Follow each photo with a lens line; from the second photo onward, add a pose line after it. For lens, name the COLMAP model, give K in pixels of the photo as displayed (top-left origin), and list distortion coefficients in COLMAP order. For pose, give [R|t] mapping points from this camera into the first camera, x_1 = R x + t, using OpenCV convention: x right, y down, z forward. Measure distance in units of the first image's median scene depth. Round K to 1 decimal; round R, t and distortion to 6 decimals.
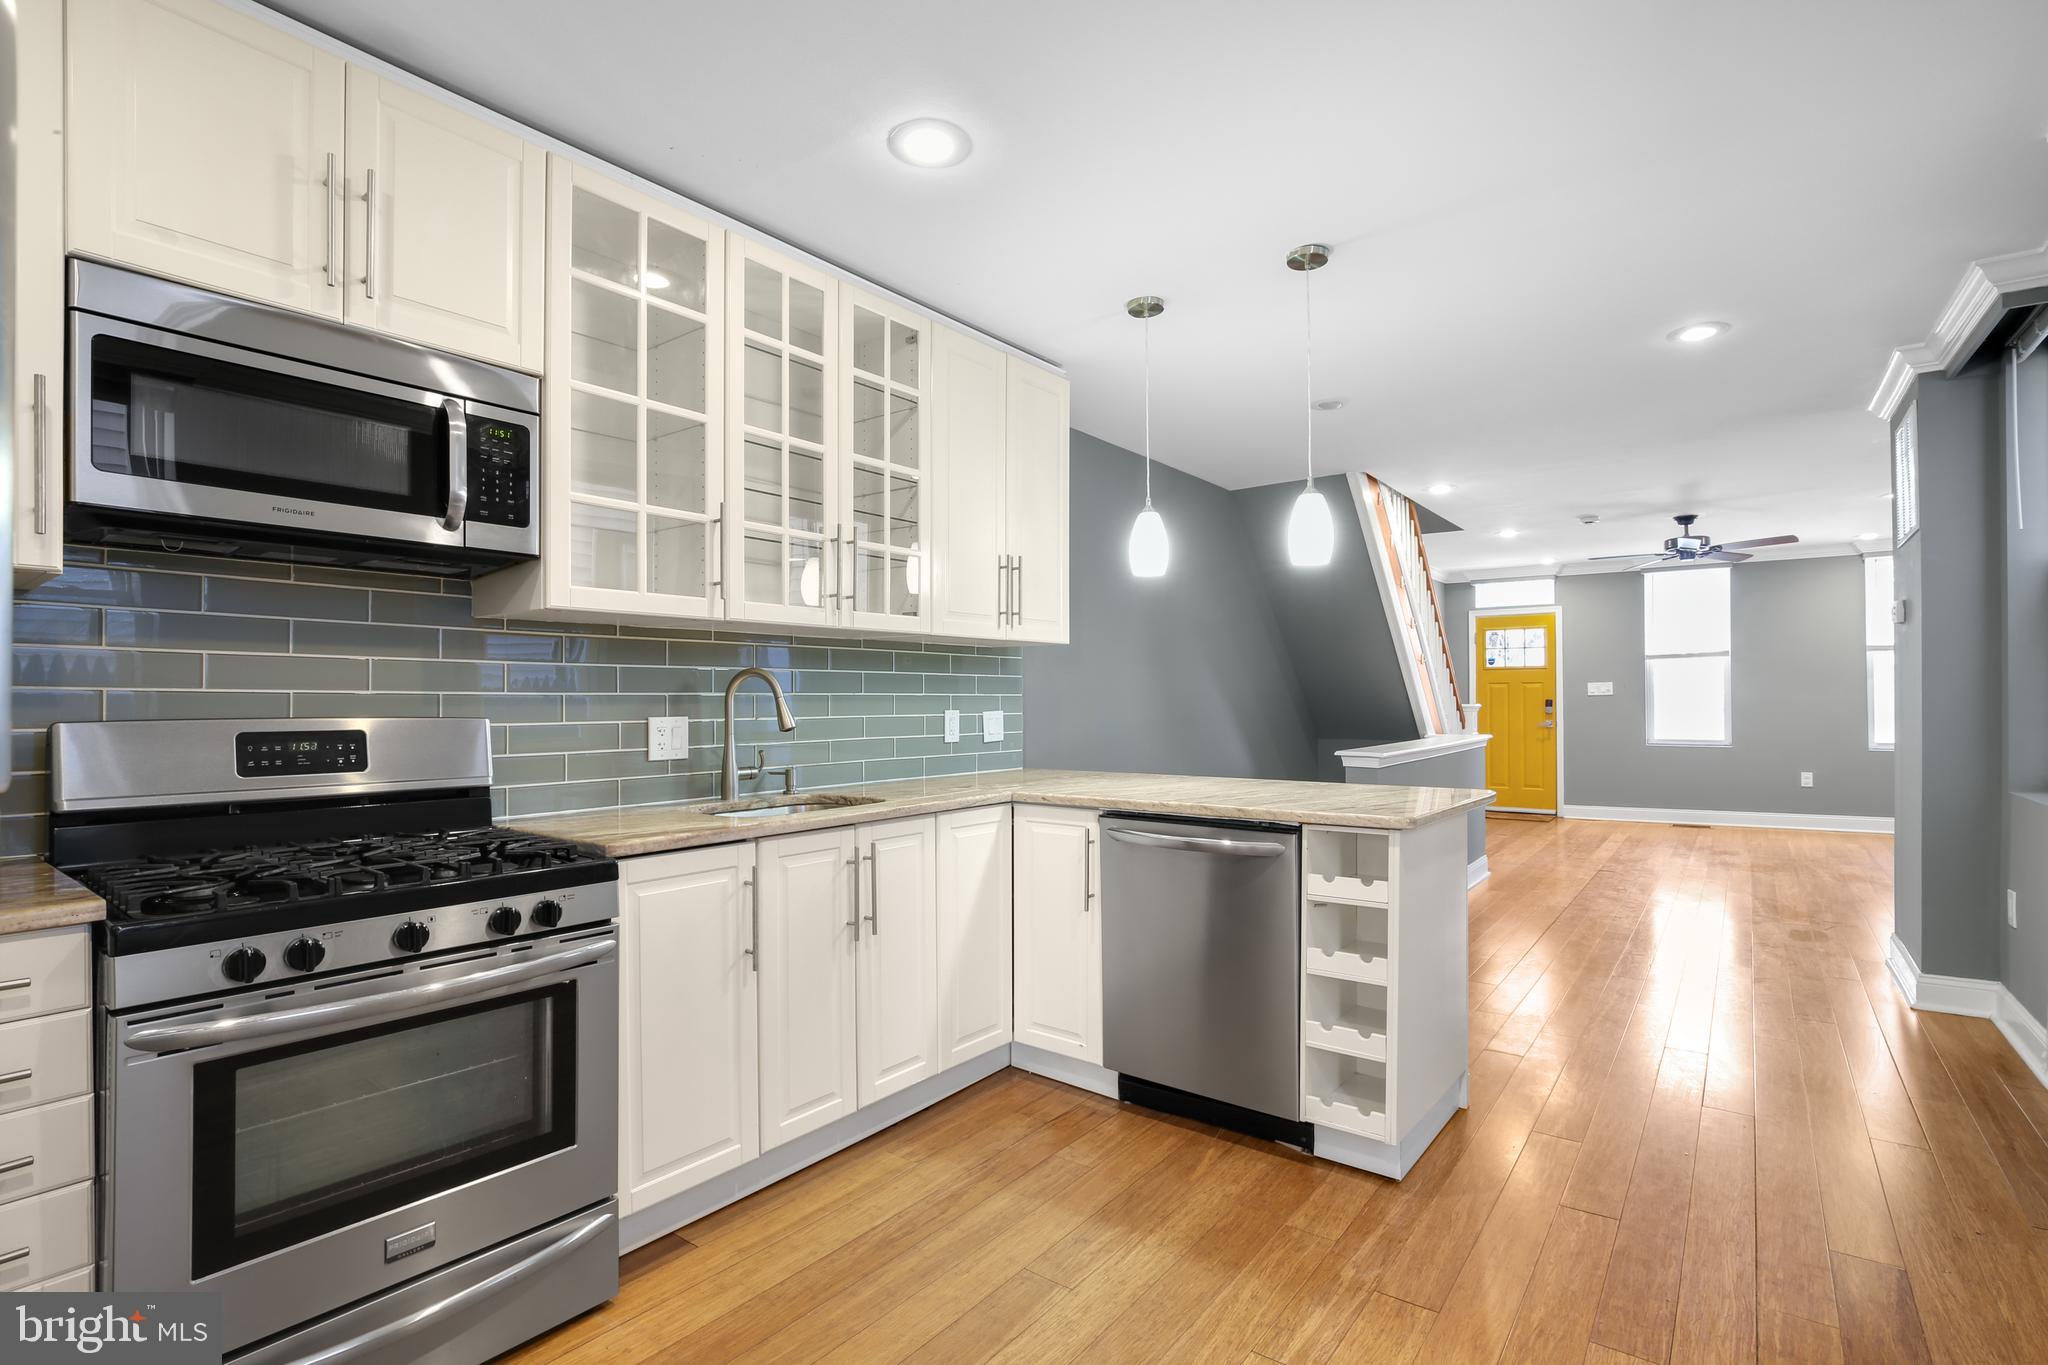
lens RADIAL K [[961.9, 0, 1024.0], [0, 961.9, 682.5], [0, 0, 1]] dist [-0.020211, 0.000407]
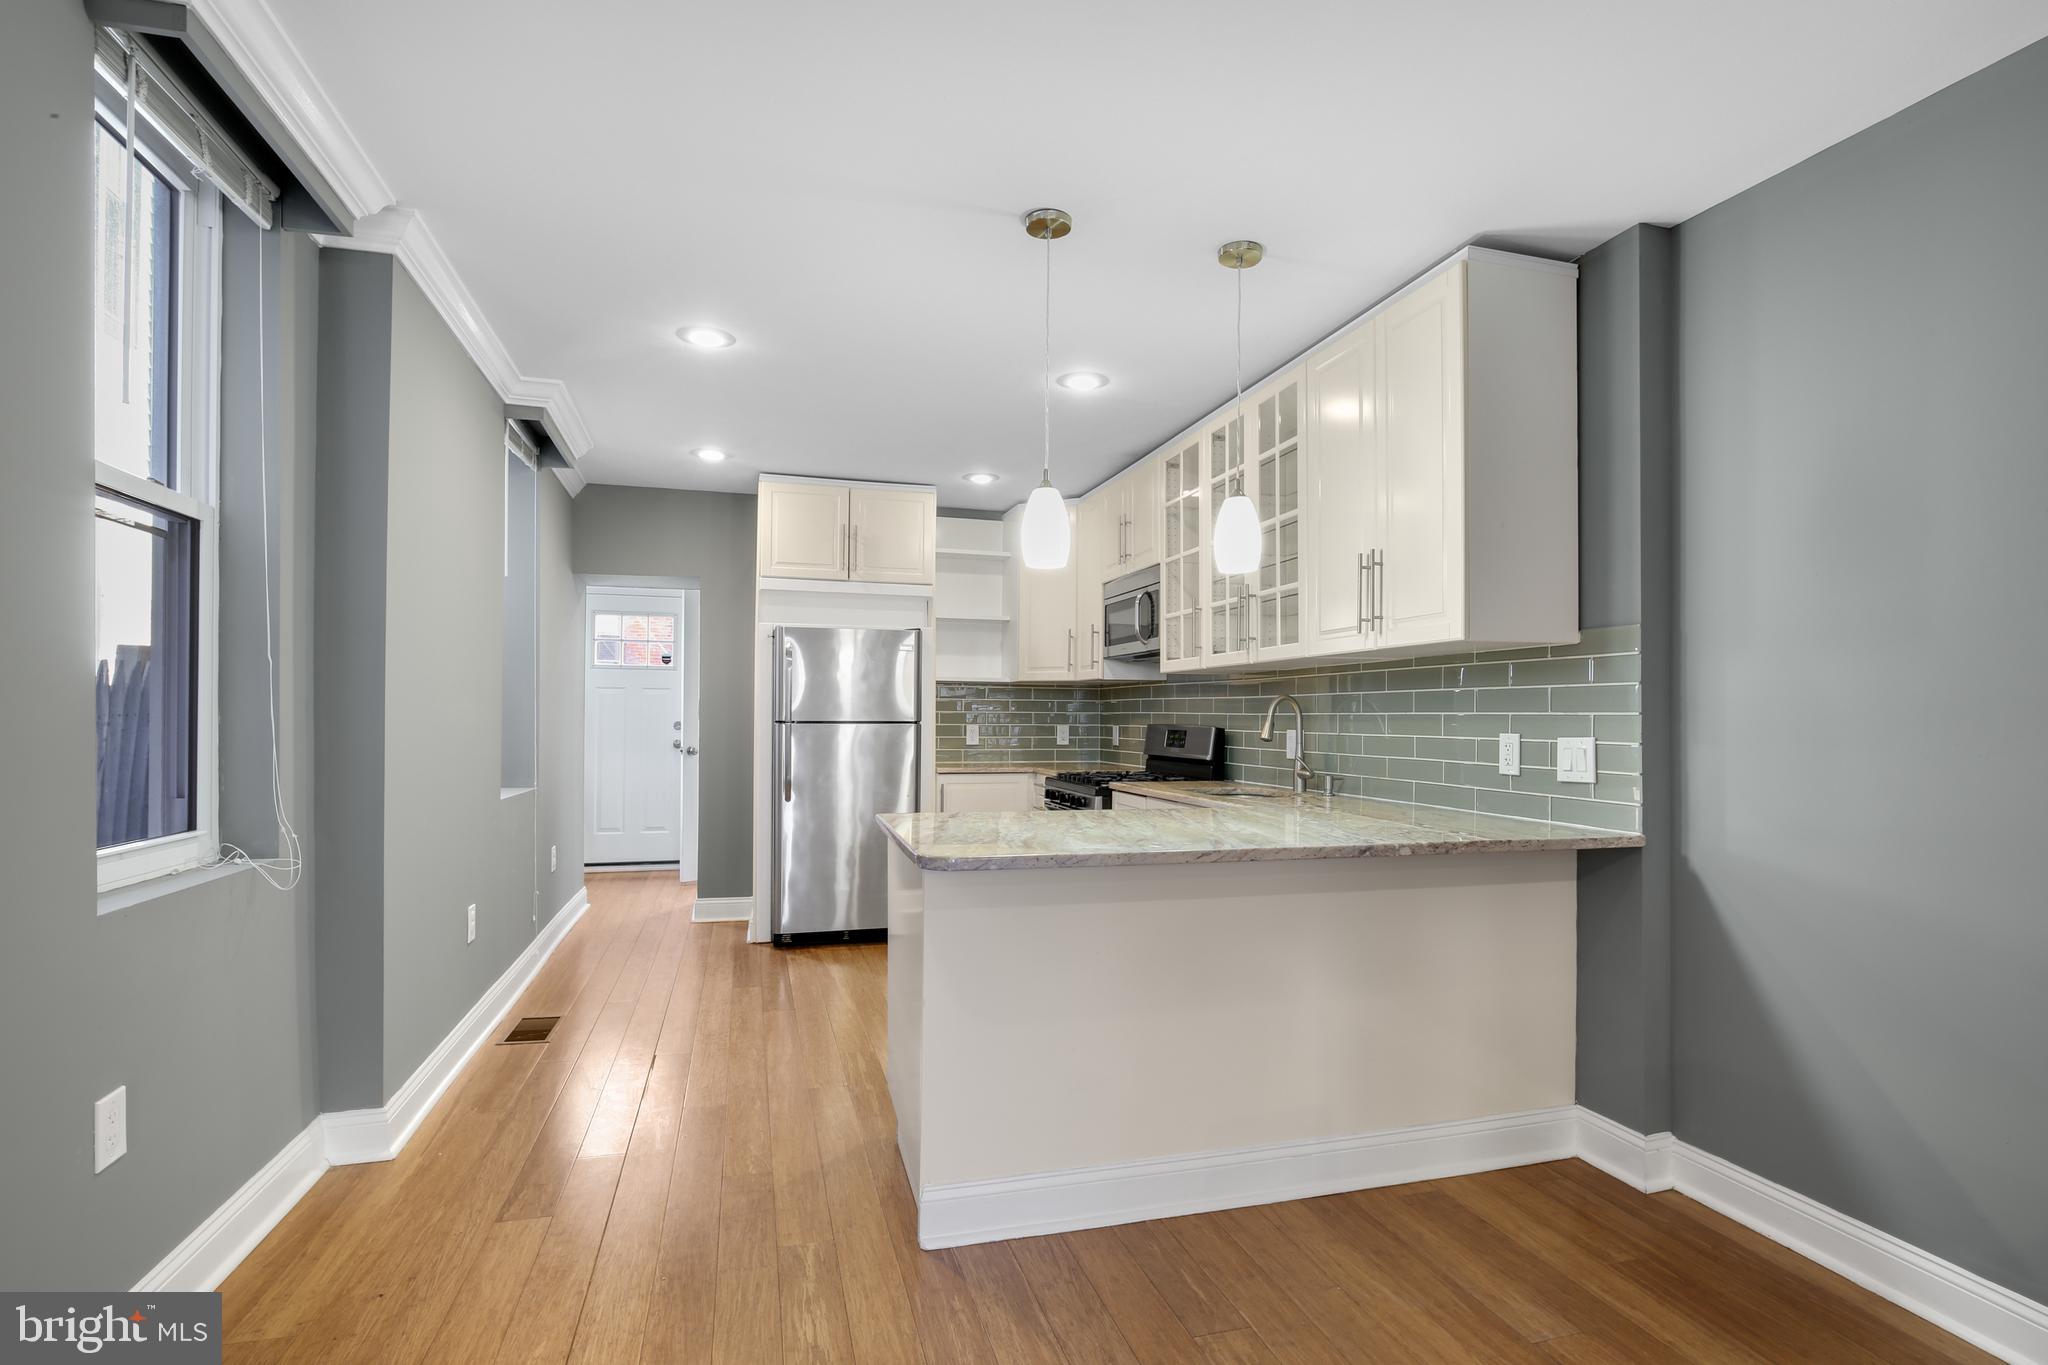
lens RADIAL K [[952.3, 0, 1022.5], [0, 952.3, 689.9], [0, 0, 1]] dist [-0.009755, 0.000130]
pose [[-0.592120, -0.025939, -0.805432, 0.846395], [0.006515, 0.999295, -0.036972, 0.021260], [0.805823, -0.027139, -0.591534, 1.240843]]
